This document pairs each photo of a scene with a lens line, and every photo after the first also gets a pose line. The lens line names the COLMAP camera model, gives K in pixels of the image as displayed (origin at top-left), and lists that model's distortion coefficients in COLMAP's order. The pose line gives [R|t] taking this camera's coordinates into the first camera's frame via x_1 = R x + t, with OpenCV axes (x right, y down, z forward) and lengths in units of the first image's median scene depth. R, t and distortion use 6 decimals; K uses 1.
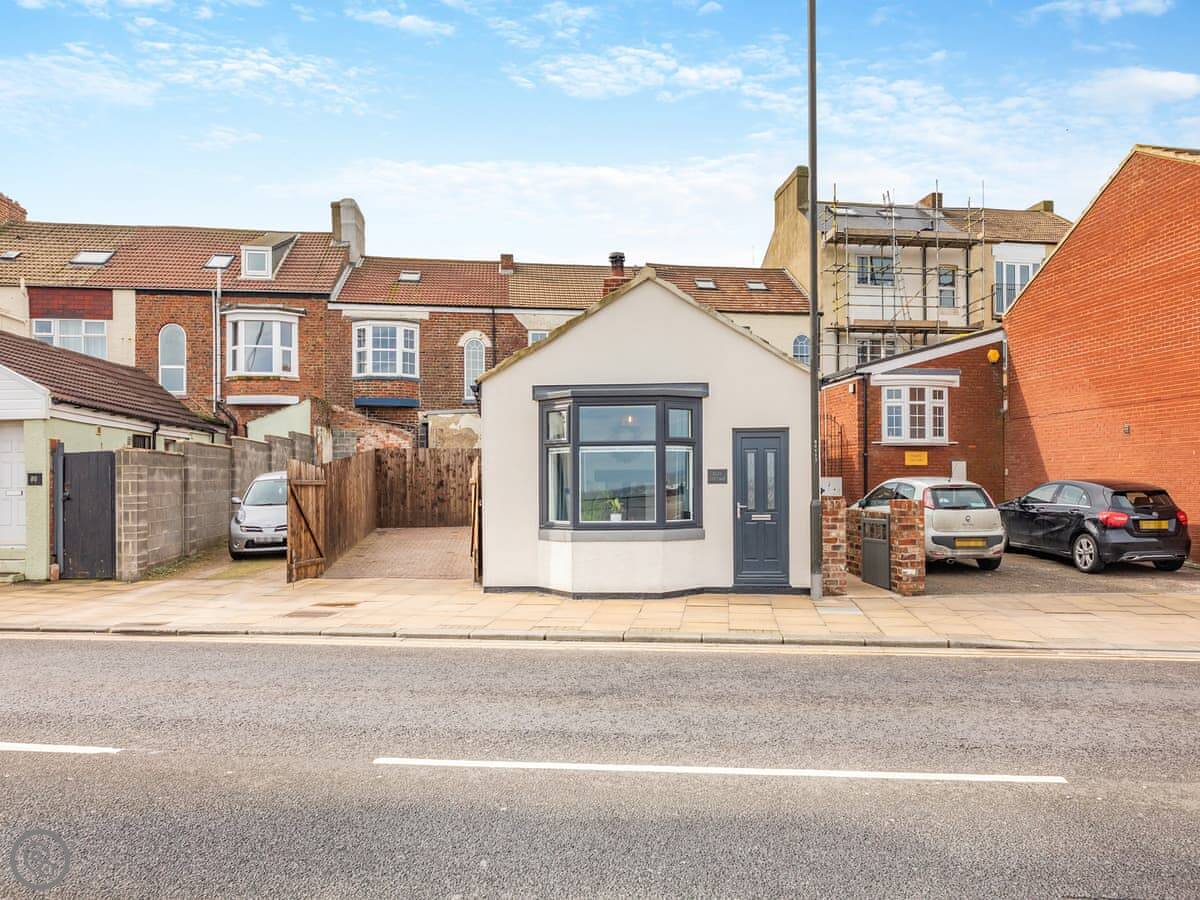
lens RADIAL K [[829.6, 0, 600.8], [0, 829.6, 478.4], [0, 0, 1]] dist [-0.002638, -0.000236]
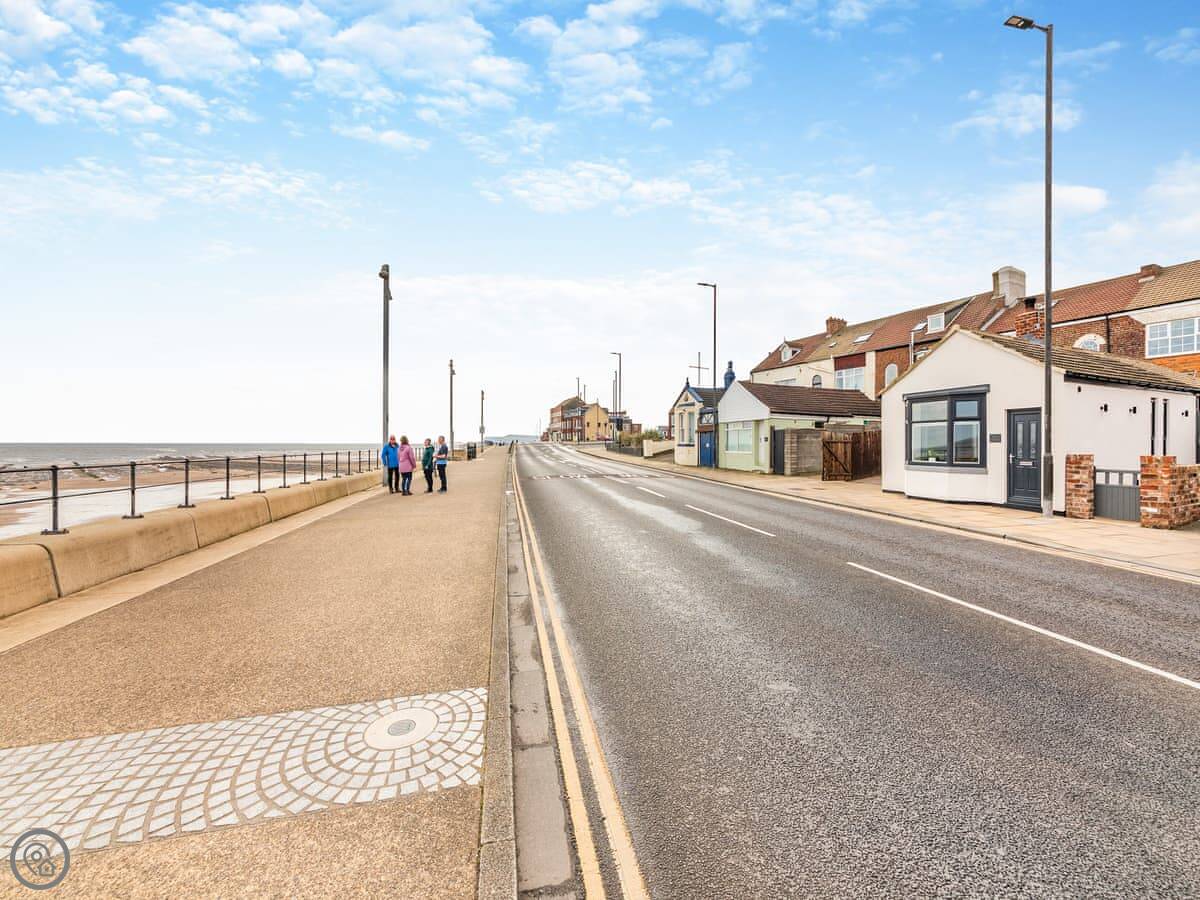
lens RADIAL K [[446.8, 0, 603.6], [0, 446.8, 442.5], [0, 0, 1]] dist [-0.007235, -0.000138]
pose [[0.308852, 0.007896, -0.951077, 0.754044], [0.000120, 0.999965, 0.008341, -0.001223], [0.951110, -0.002690, 0.308840, -0.049734]]
